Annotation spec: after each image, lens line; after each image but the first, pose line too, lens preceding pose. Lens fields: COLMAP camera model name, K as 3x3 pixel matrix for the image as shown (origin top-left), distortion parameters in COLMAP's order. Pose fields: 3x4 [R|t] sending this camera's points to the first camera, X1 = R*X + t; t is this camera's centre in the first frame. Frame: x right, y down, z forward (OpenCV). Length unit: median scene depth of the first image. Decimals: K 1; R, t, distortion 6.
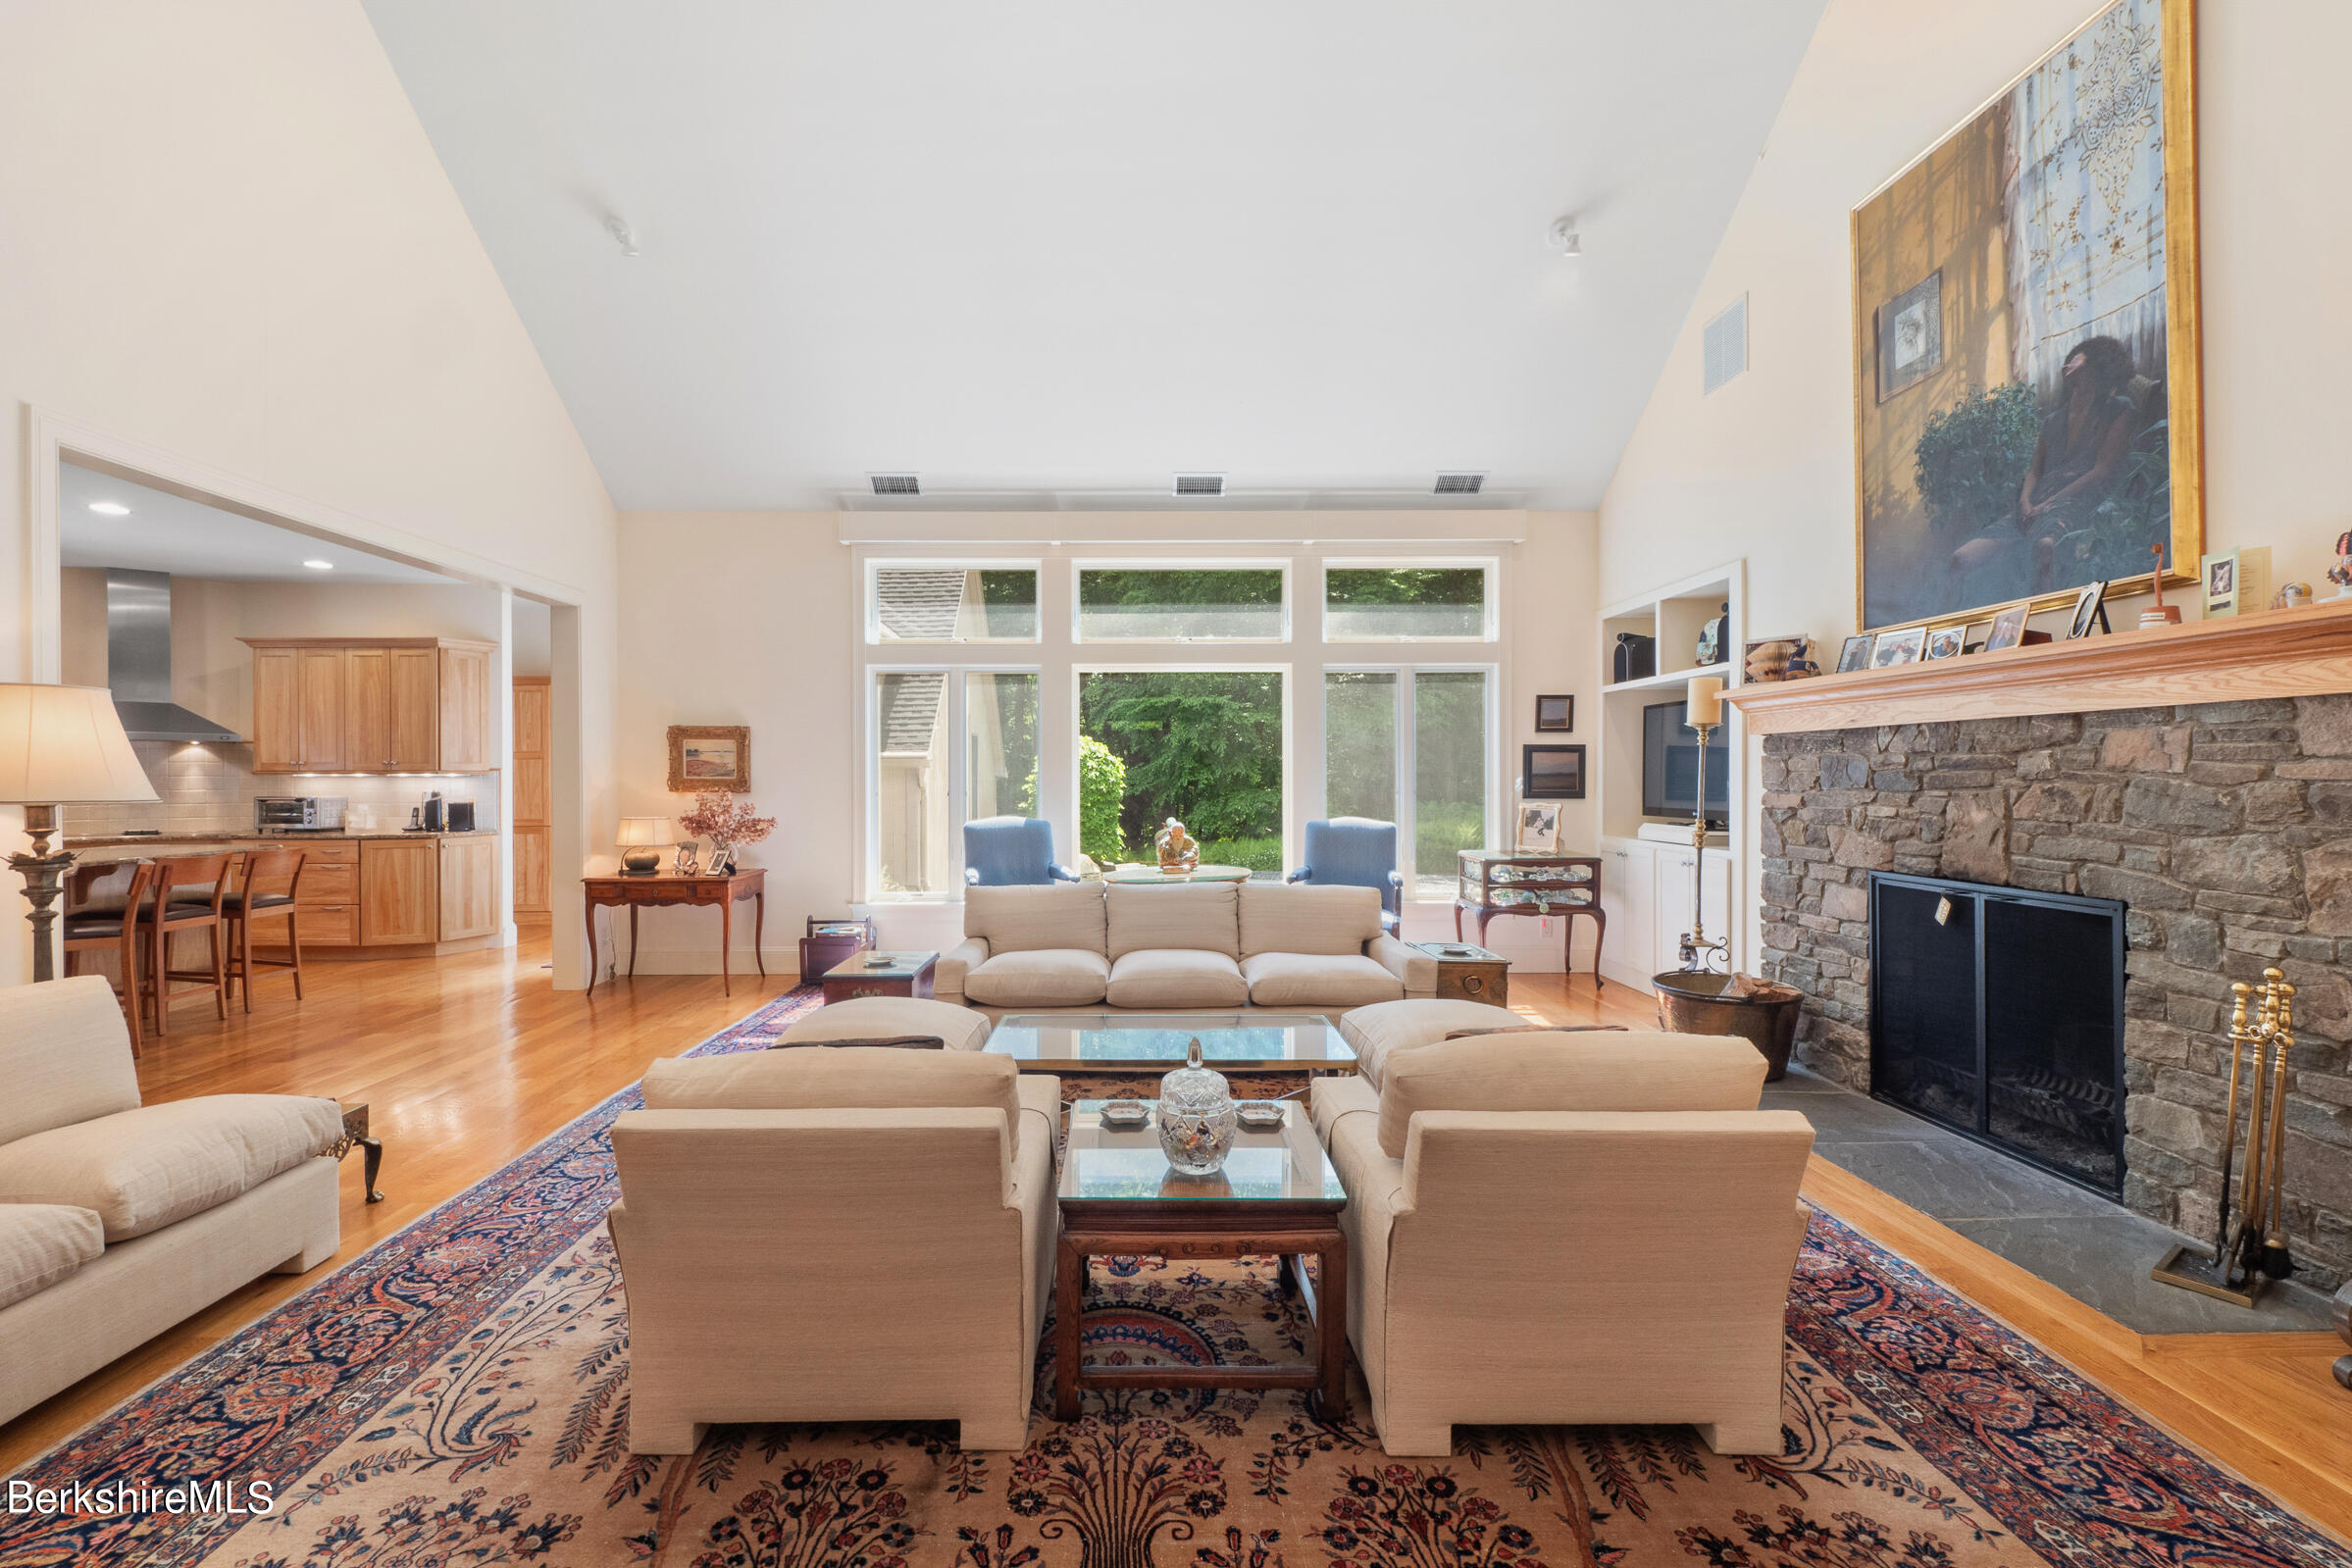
lens RADIAL K [[988.1, 0, 1105.3], [0, 988.1, 765.5], [0, 0, 1]] dist [0.001190, -0.002982]
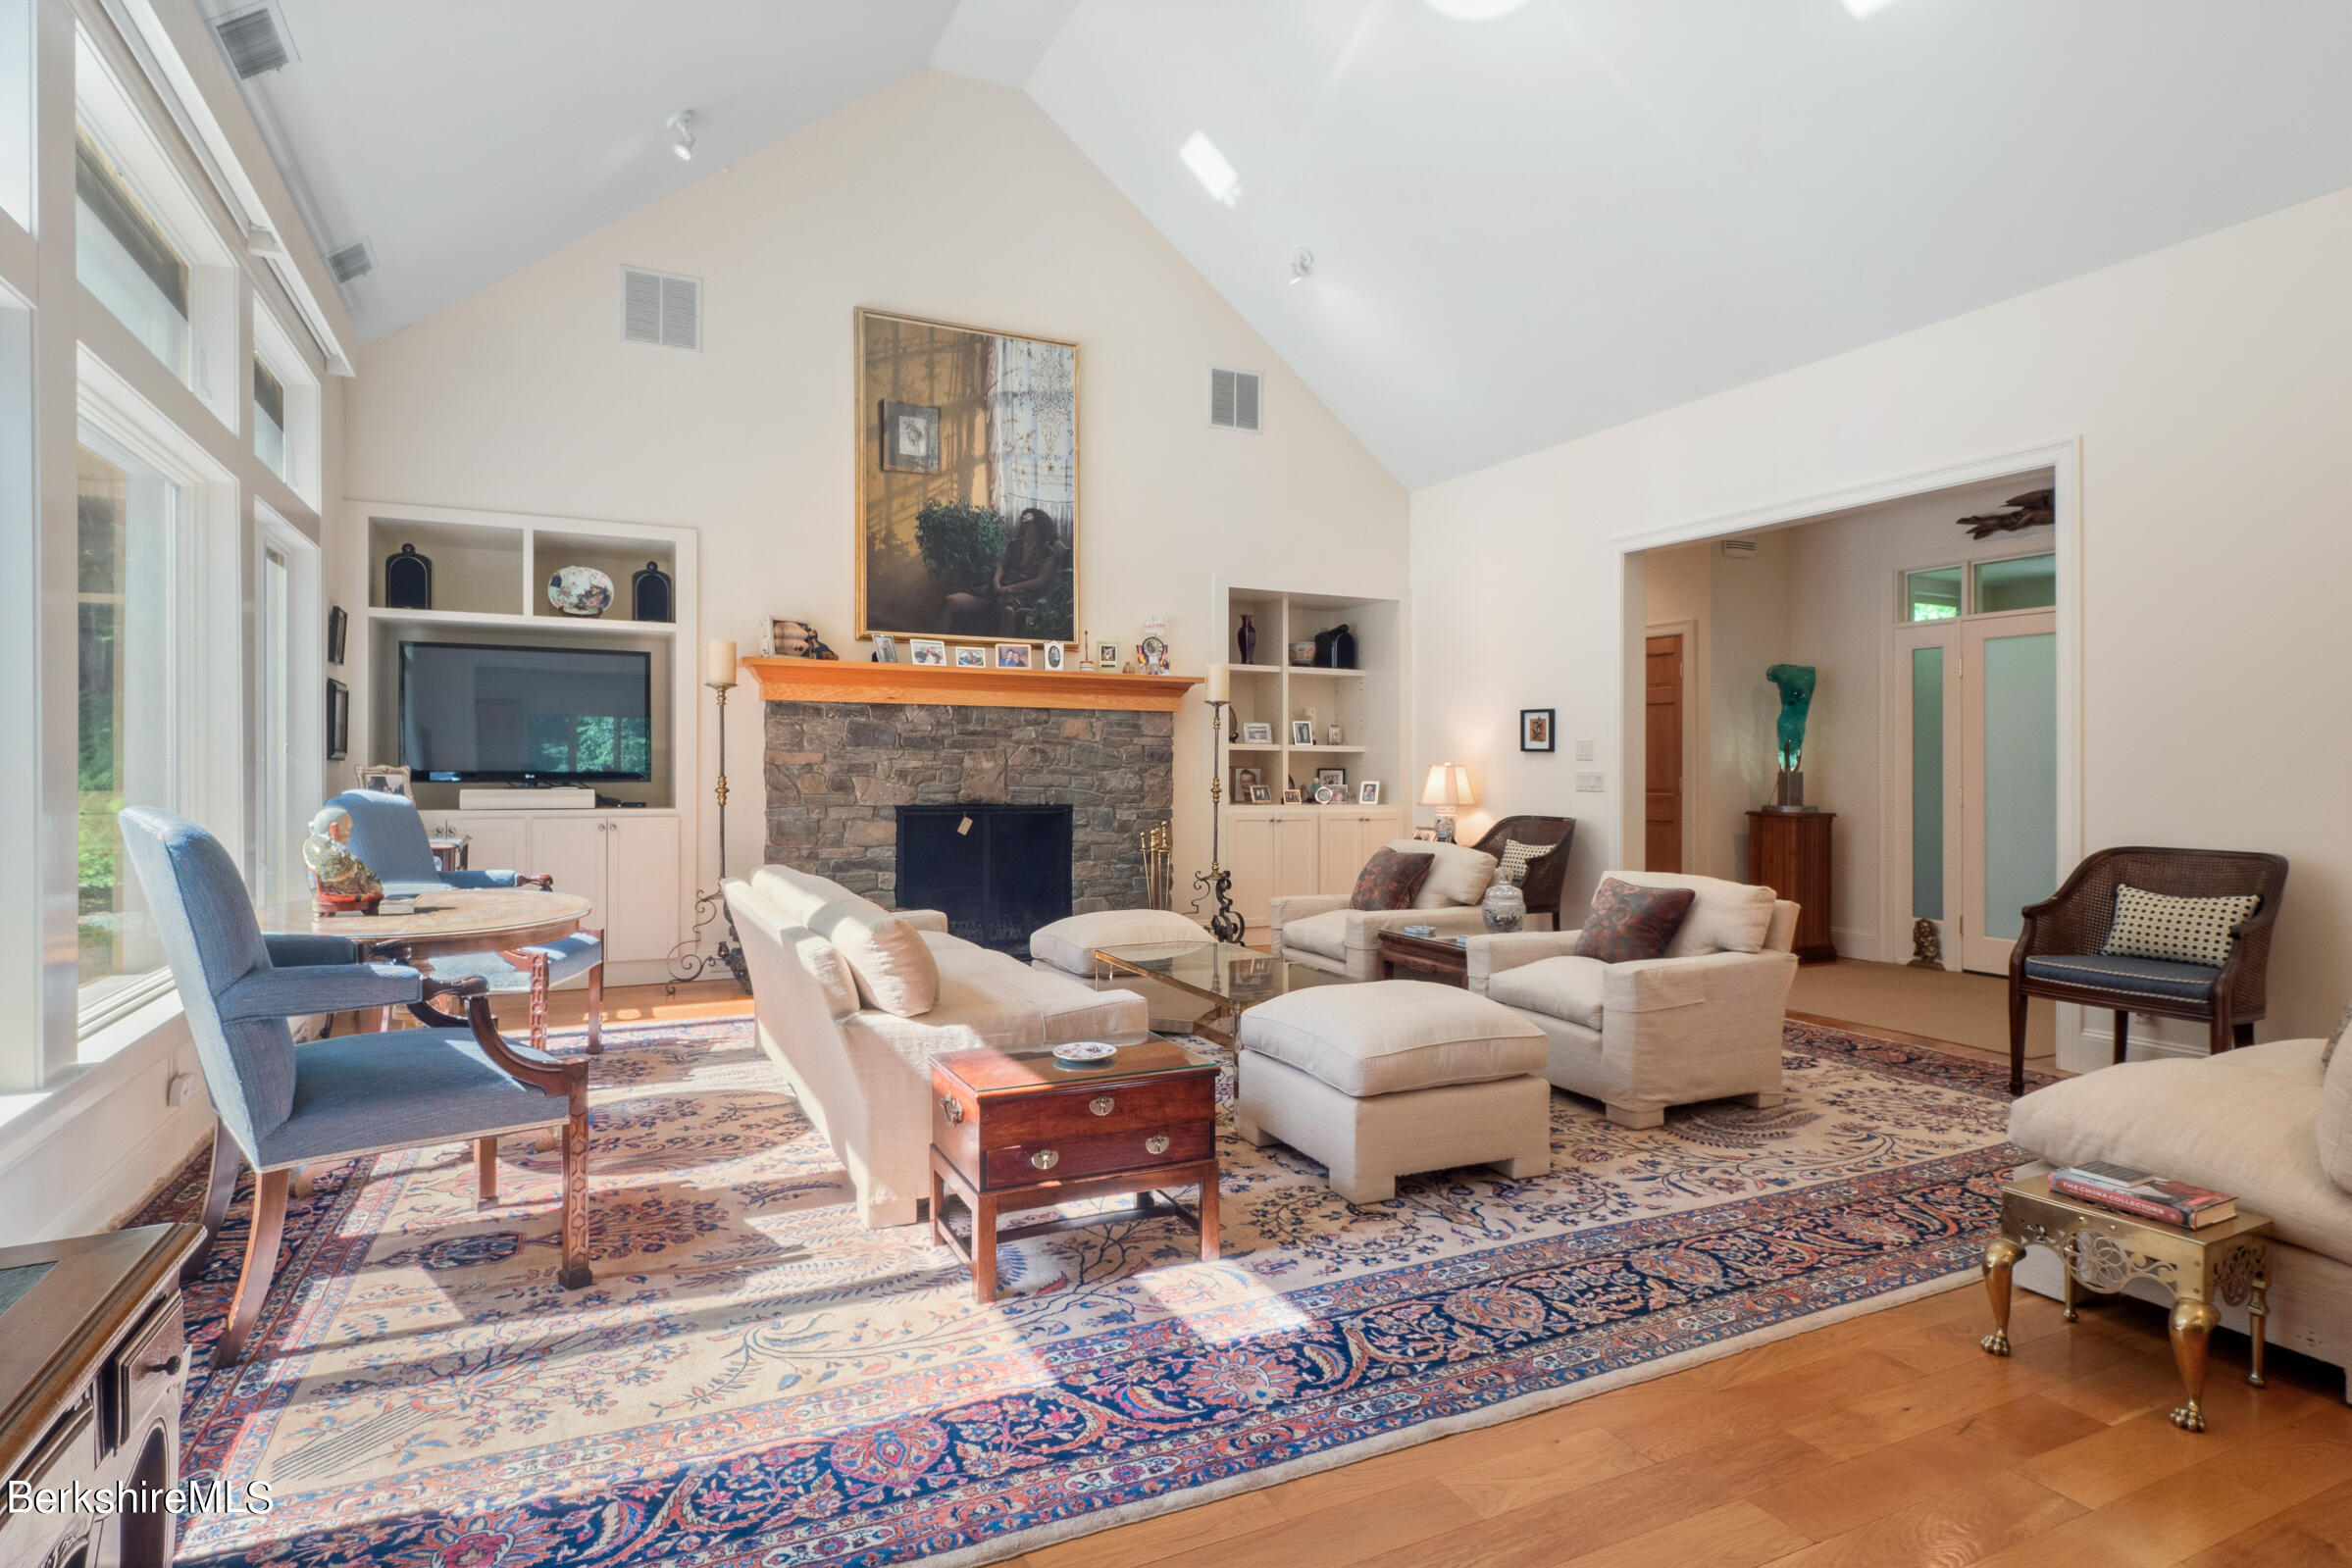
lens RADIAL K [[1216.1, 0, 1157.1], [0, 1216.1, 775.7], [0, 0, 1]] dist [0.006139, -0.004966]
pose [[-0.441852, -0.005196, 0.897073, -0.905336], [-0.018268, 0.999828, -0.003207, 0.059703], [-0.896902, -0.017805, -0.441871, 1.385914]]
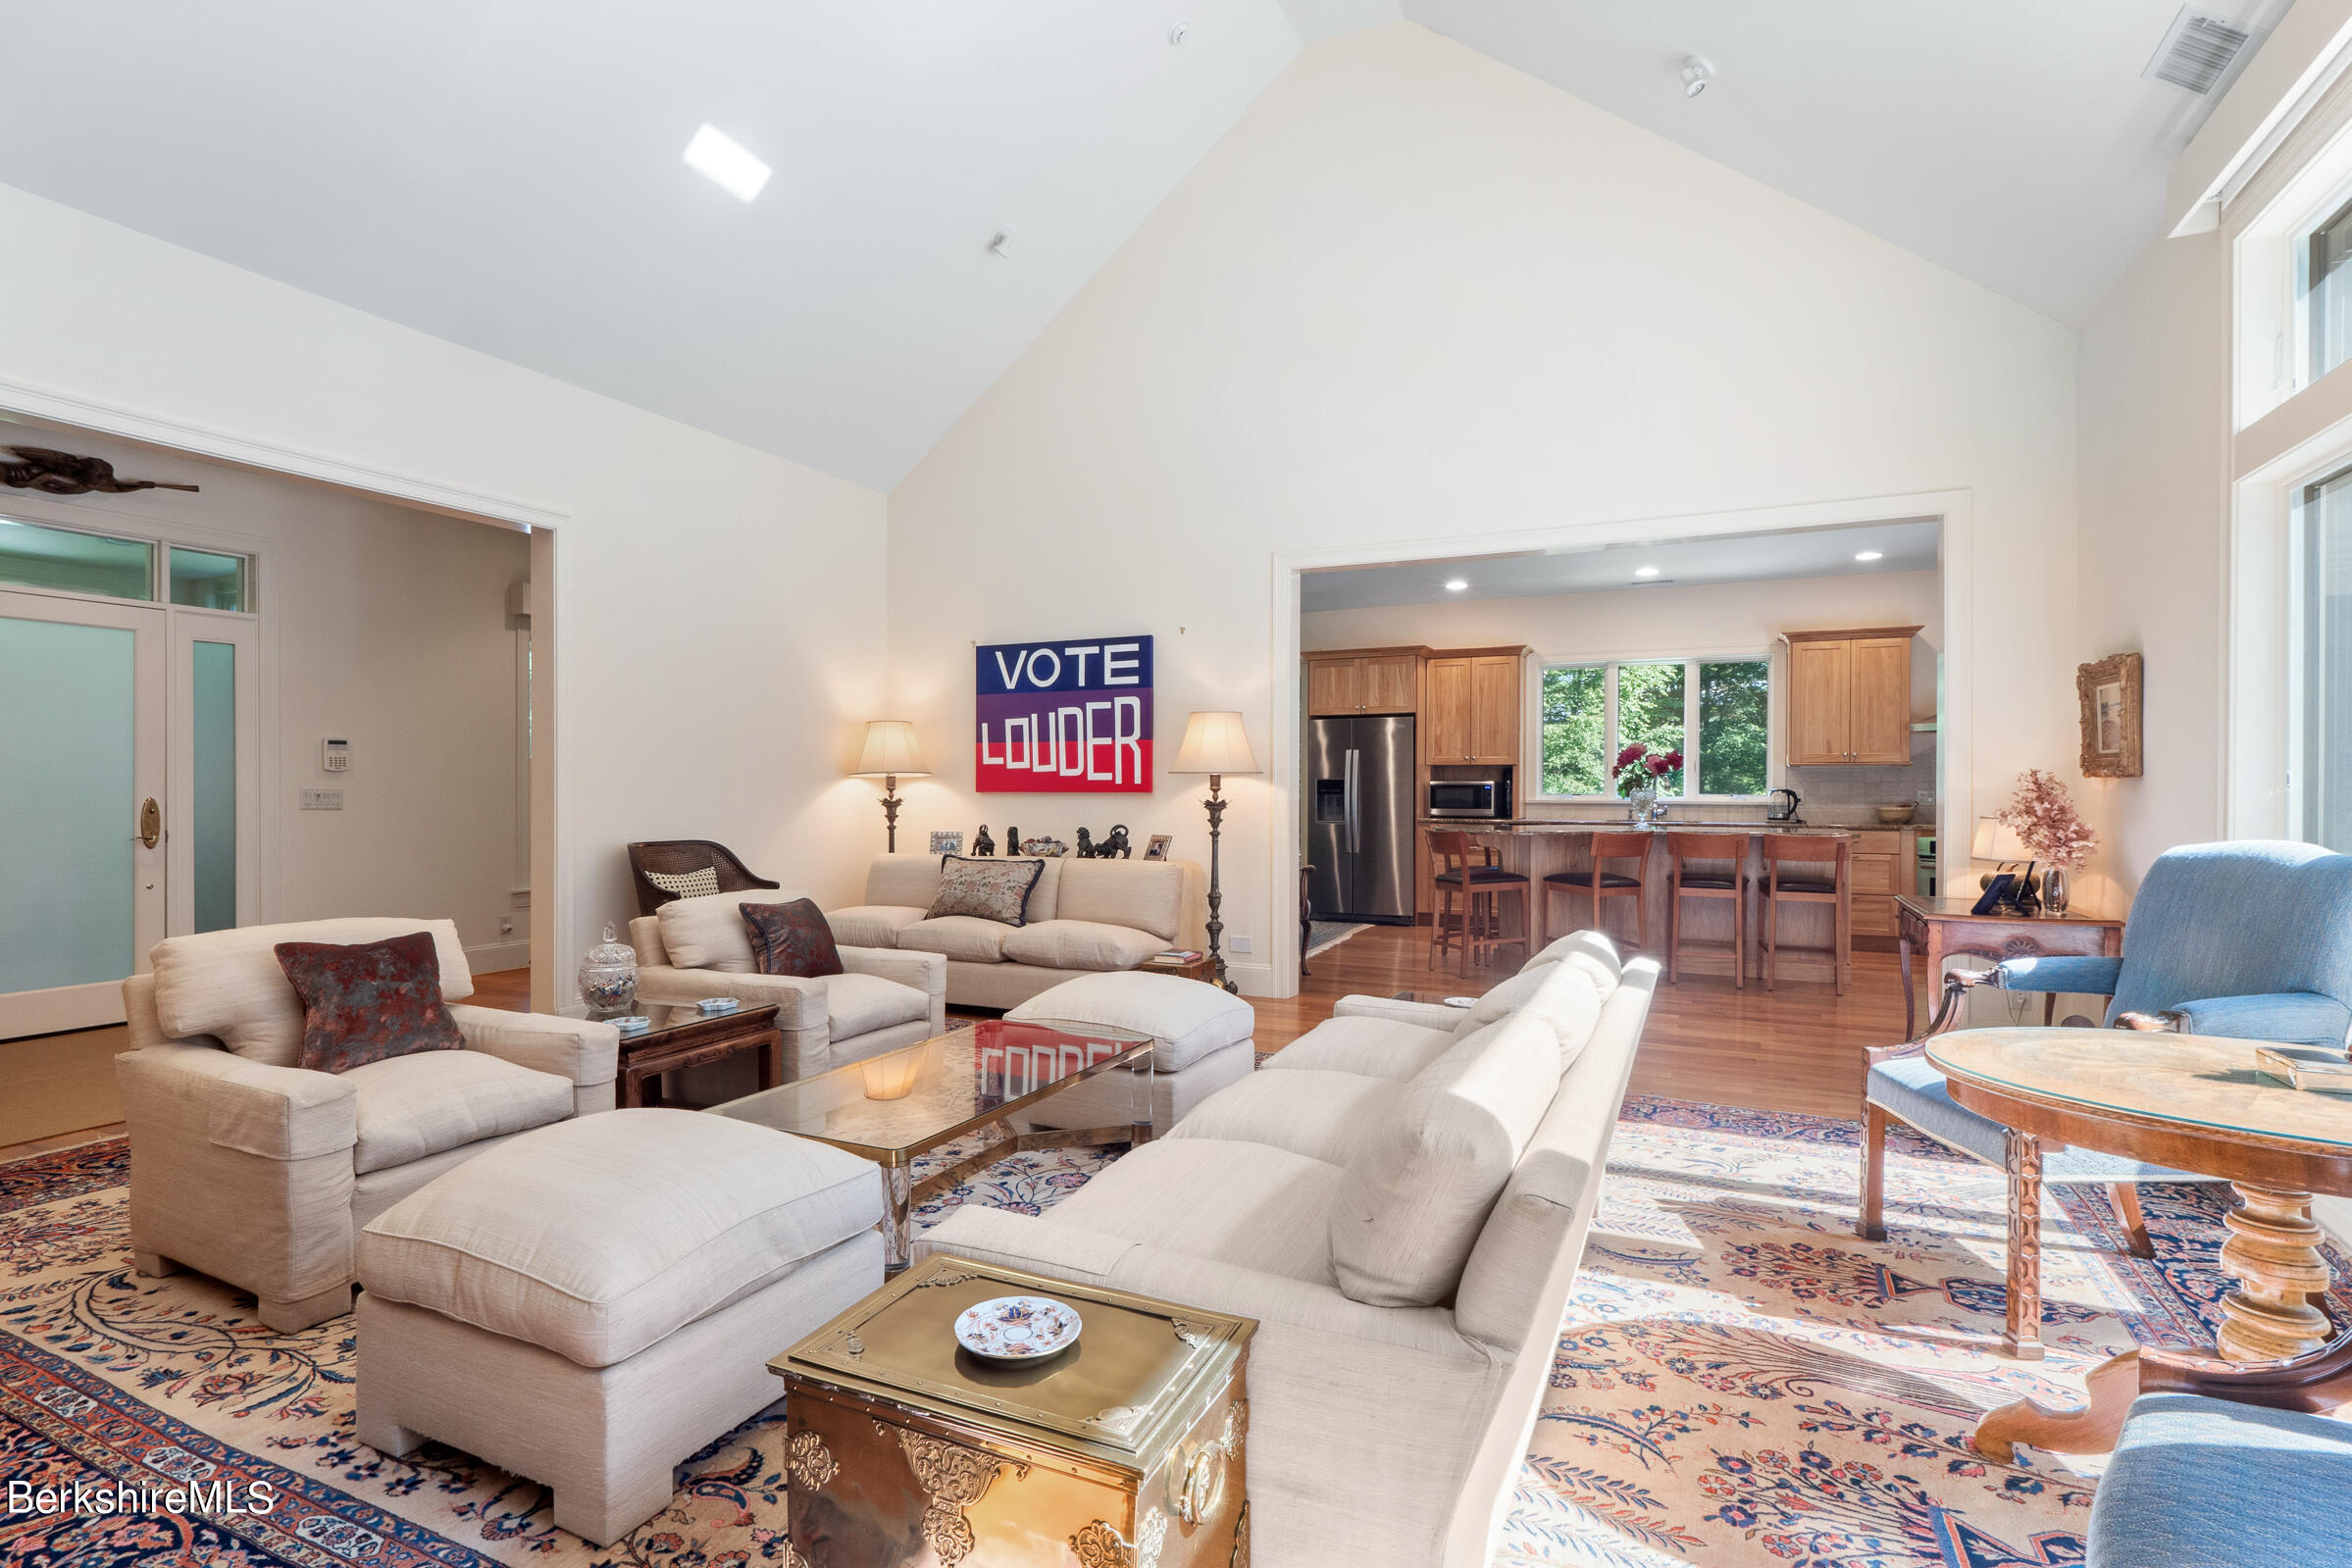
lens RADIAL K [[1166.8, 0, 1164.8], [0, 1166.8, 790.9], [0, 0, 1]] dist [0.004989, -0.001439]
pose [[-0.415992, 0.002722, -0.909364, 0.675369], [0.010234, 0.999946, -0.001688, 0.049888], [0.909310, -0.010008, -0.415998, 1.276471]]
